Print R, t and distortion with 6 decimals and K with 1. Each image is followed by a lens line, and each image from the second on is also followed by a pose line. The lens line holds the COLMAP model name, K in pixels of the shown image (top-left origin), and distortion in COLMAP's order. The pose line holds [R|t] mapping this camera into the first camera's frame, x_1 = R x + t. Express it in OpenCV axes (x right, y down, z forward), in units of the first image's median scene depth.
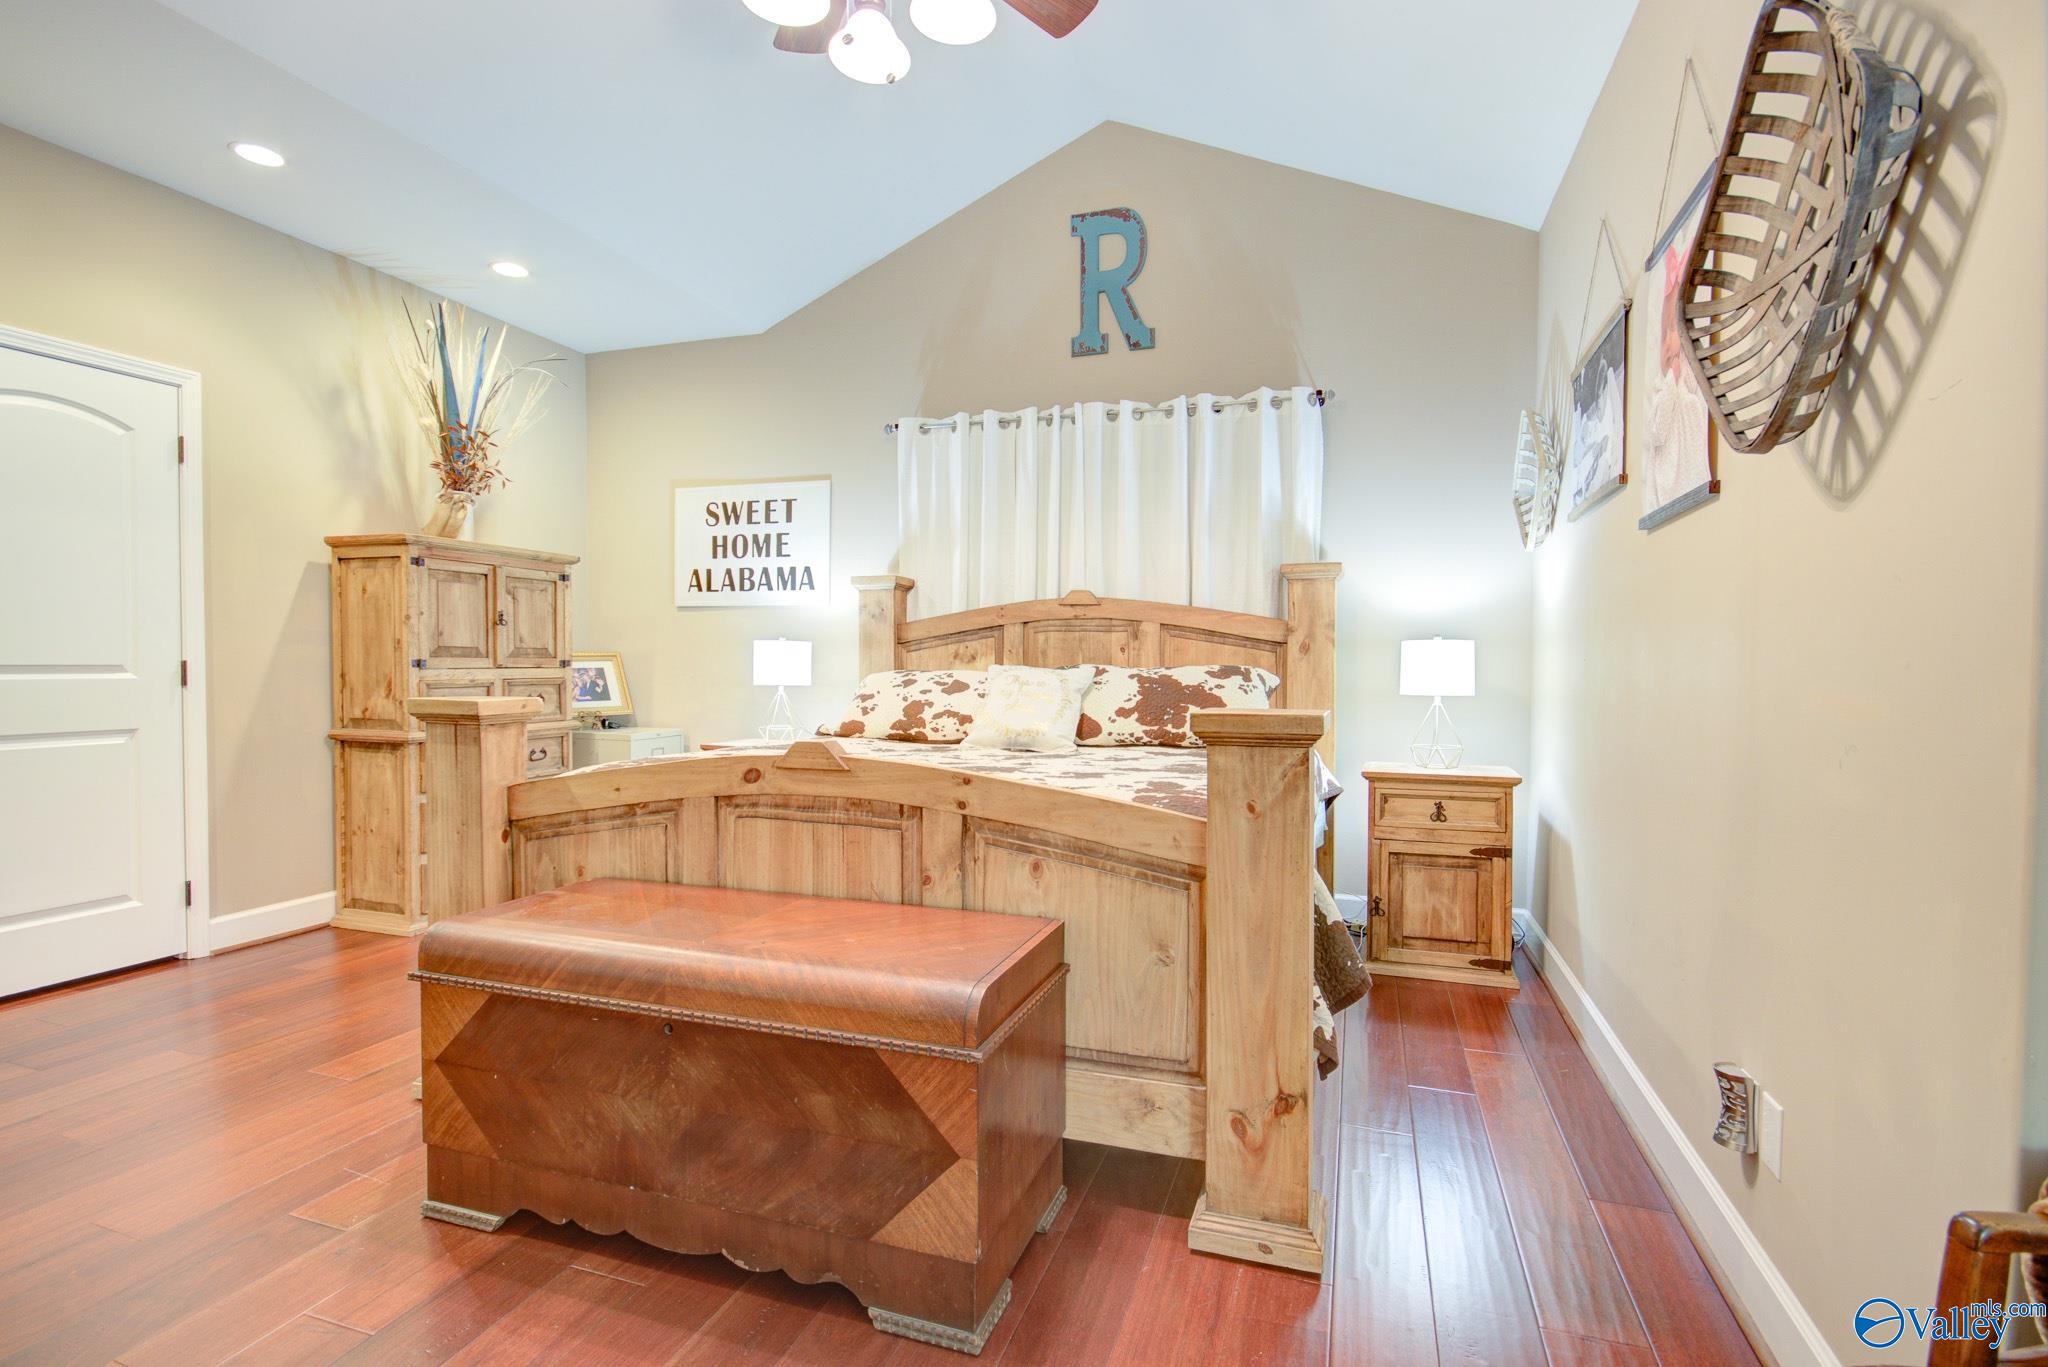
lens RADIAL K [[970.4, 0, 1065.5], [0, 970.4, 683.1], [0, 0, 1]] dist [-0.001156, -0.001290]
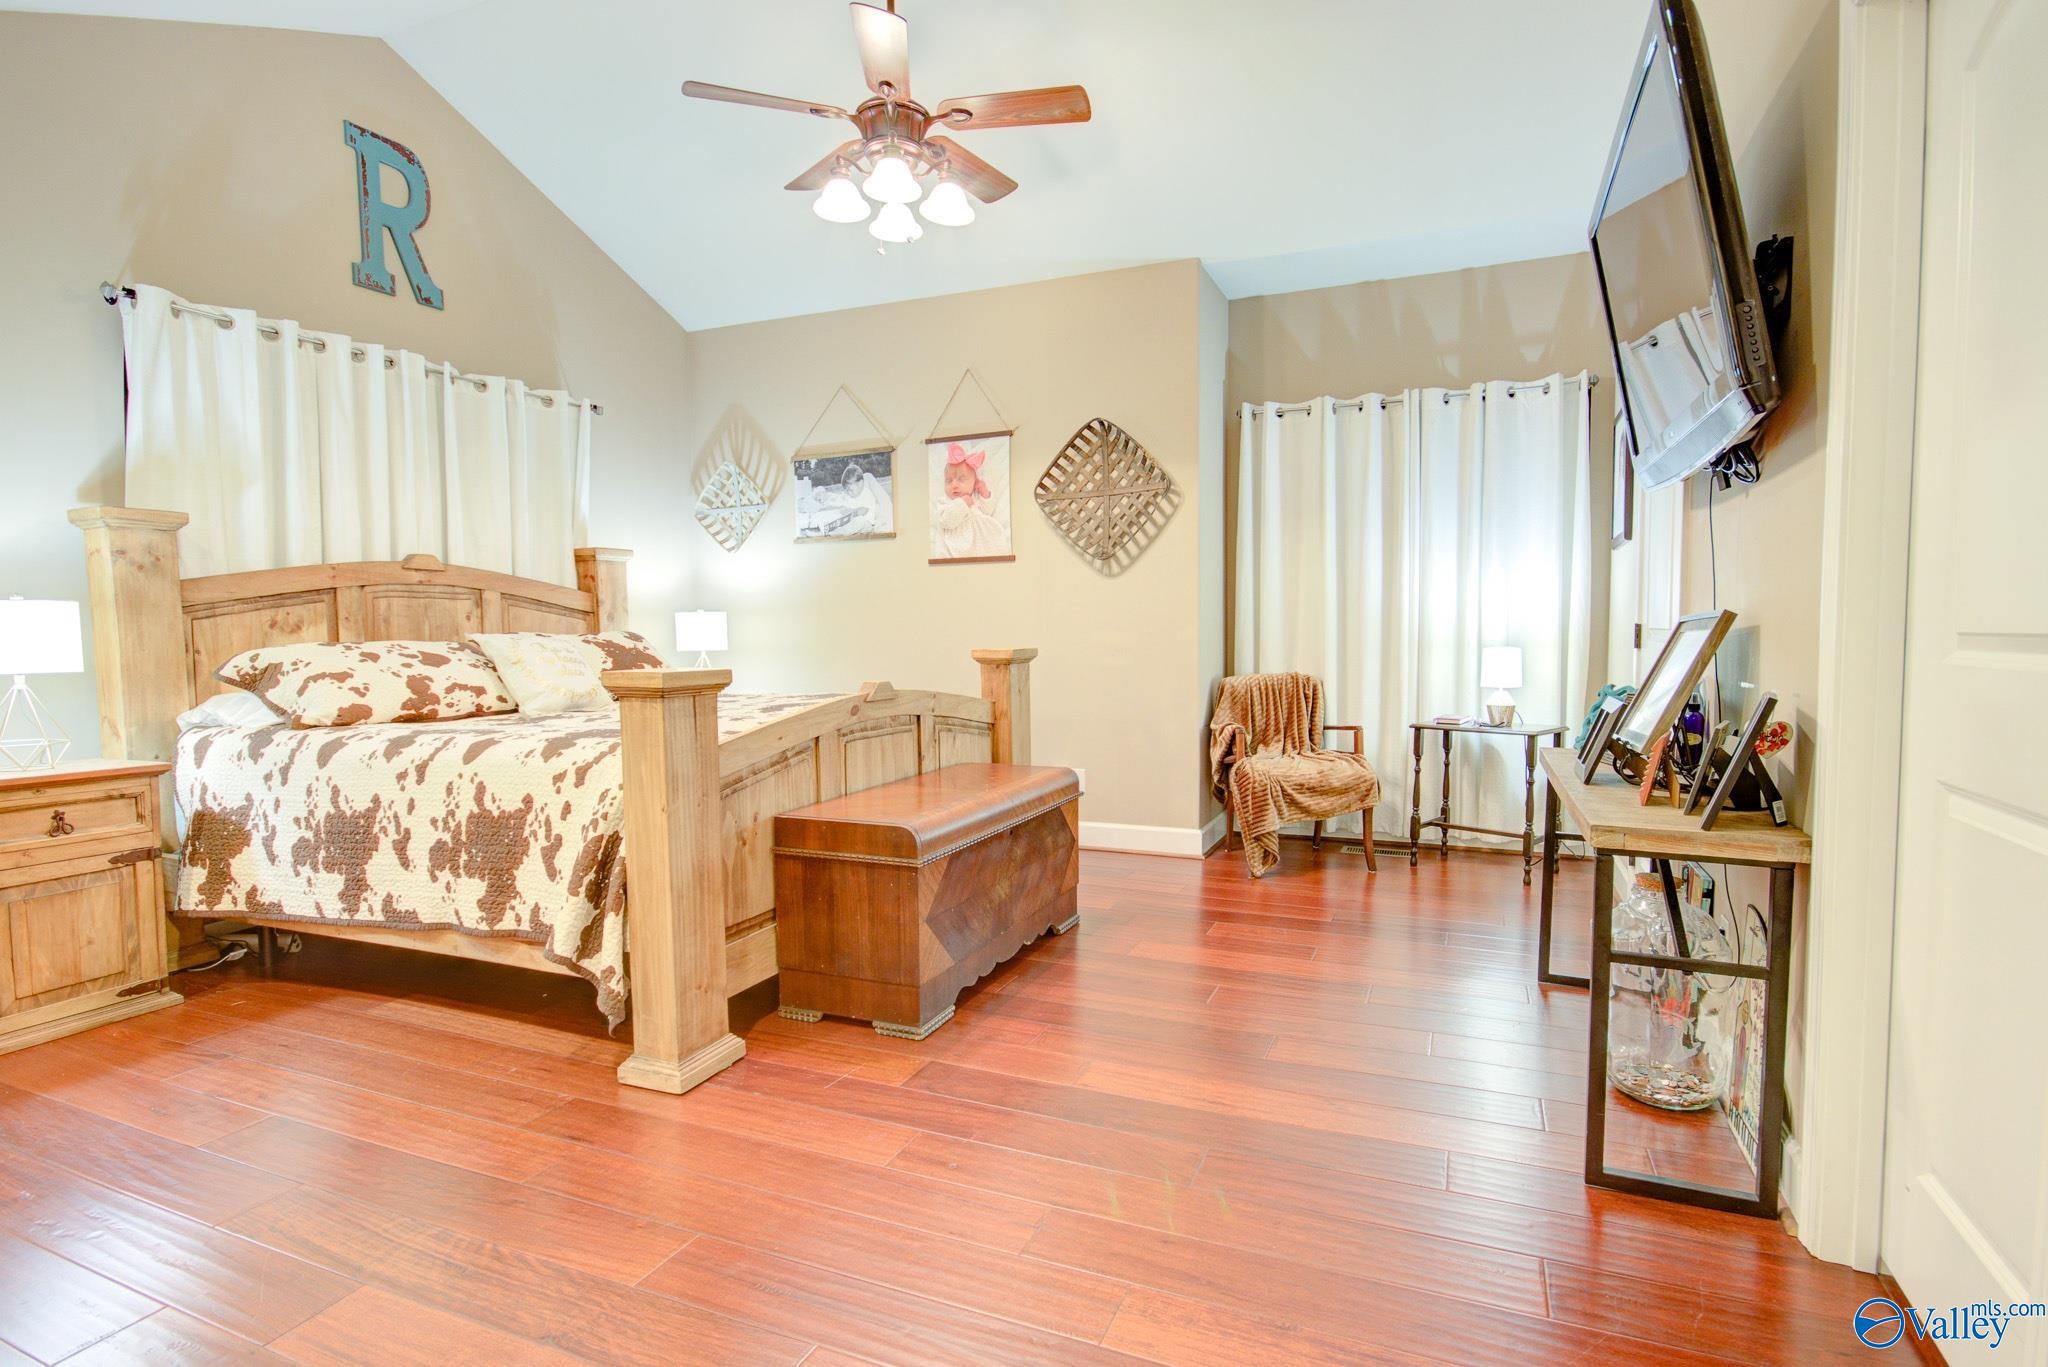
lens RADIAL K [[970.4, 0, 1065.5], [0, 970.4, 683.1], [0, 0, 1]] dist [-0.001156, -0.001290]
pose [[0.083761, -0.063596, 0.994454, -0.866312], [0.028419, 0.997708, 0.061410, -0.010830], [-0.996081, 0.023118, 0.085376, 0.298628]]
